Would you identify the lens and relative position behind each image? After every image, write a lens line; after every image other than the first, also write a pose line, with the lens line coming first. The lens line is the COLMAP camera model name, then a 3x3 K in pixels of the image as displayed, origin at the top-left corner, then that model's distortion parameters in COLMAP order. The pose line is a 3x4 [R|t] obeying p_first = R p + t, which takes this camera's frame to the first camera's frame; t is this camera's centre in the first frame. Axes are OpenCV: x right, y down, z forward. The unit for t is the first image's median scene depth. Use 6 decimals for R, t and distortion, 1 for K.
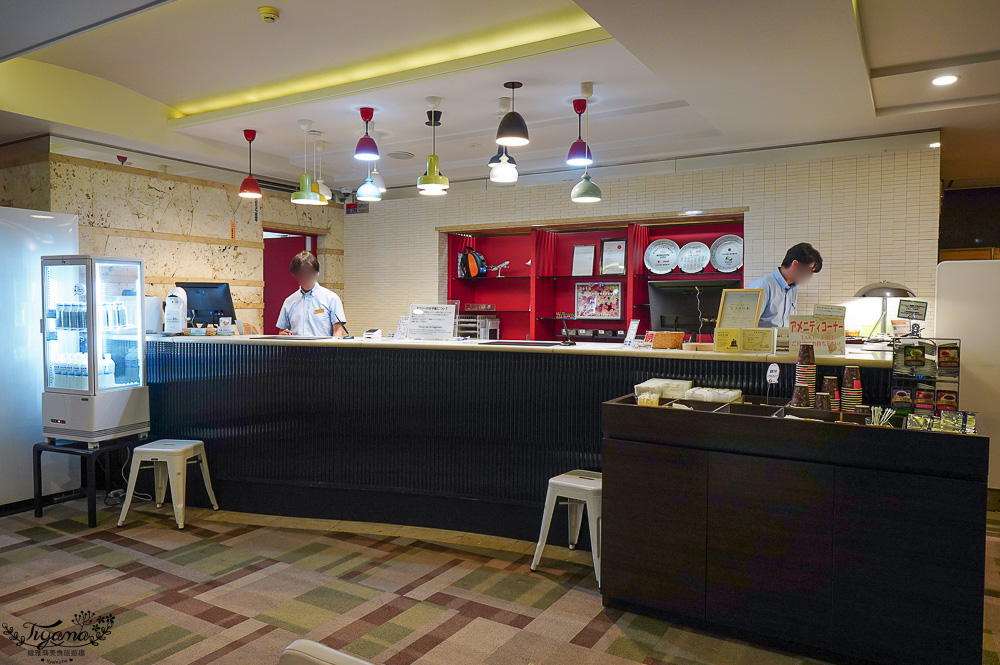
lens RADIAL K [[694.7, 0, 500.4], [0, 694.7, 331.8], [0, 0, 1]] dist [-0.000498, 0.000012]
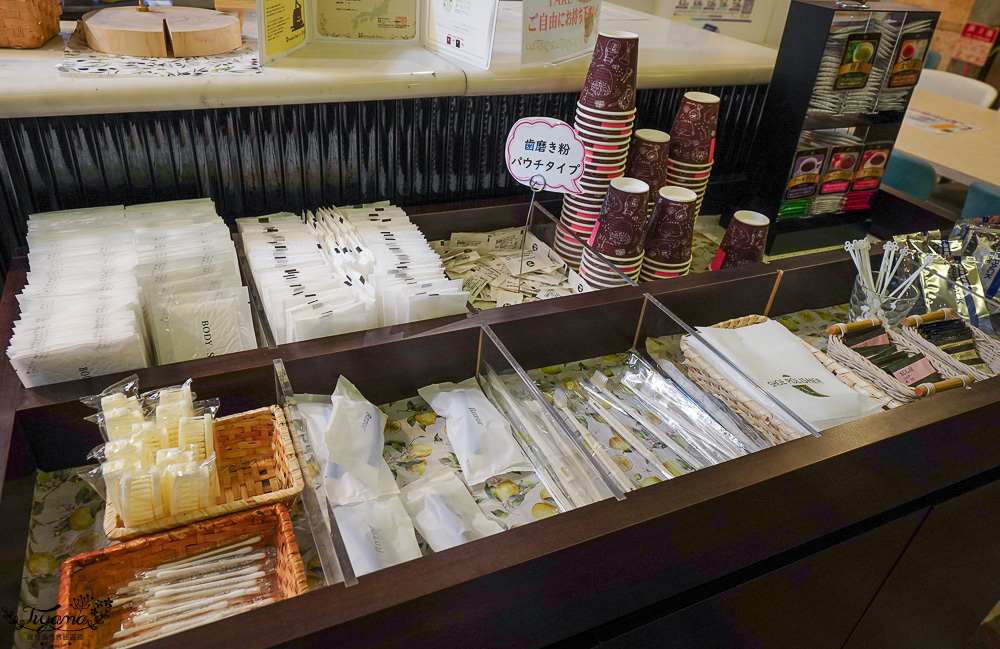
lens RADIAL K [[680.5, 0, 498.1], [0, 680.5, 324.0], [0, 0, 1]] dist [0.000311, 0.000401]
pose [[0.559229, -0.410849, 0.720046, 0.166494], [-0.037160, 0.855262, 0.516861, -0.026822], [-0.828180, -0.315801, 0.463020, 0.949586]]
